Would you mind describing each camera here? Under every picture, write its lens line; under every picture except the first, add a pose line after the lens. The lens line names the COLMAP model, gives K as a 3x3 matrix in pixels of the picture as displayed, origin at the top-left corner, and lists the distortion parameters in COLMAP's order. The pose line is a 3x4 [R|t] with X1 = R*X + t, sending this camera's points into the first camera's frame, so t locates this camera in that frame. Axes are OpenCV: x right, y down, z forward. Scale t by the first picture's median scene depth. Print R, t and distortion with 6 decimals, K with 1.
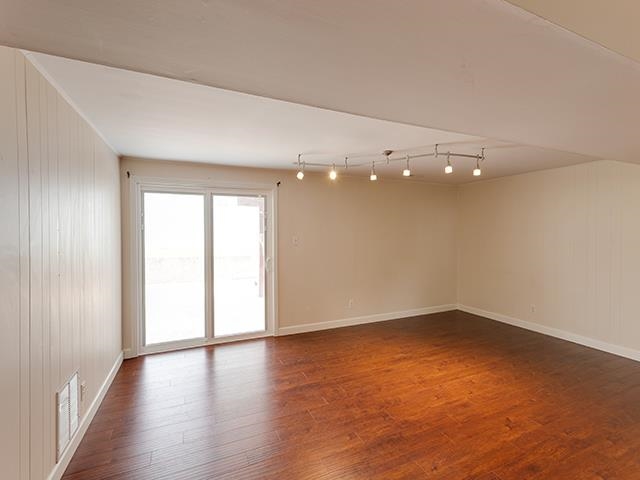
lens RADIAL K [[304.6, 0, 319.5], [0, 304.6, 237.8], [0, 0, 1]] dist [0.006082, 0.001059]
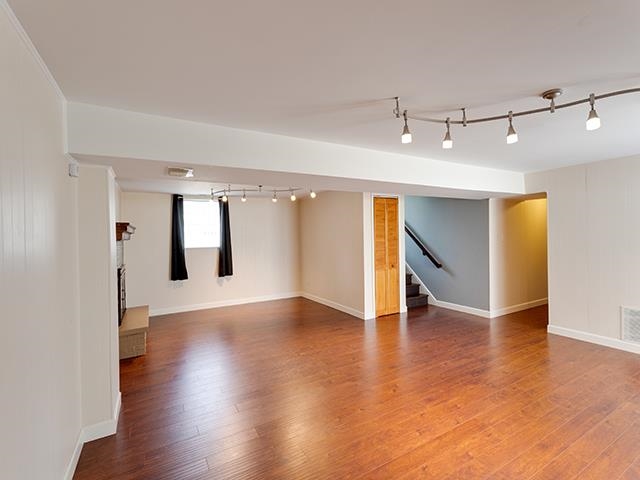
lens RADIAL K [[304.6, 0, 320.2], [0, 304.6, 237.6], [0, 0, 1]] dist [0.006082, 0.001059]
pose [[-0.995541, 0.020994, -0.091965, 0.632585], [0.019439, 0.999653, 0.017781, -0.017996], [0.092306, 0.015914, -0.995604, 1.356093]]
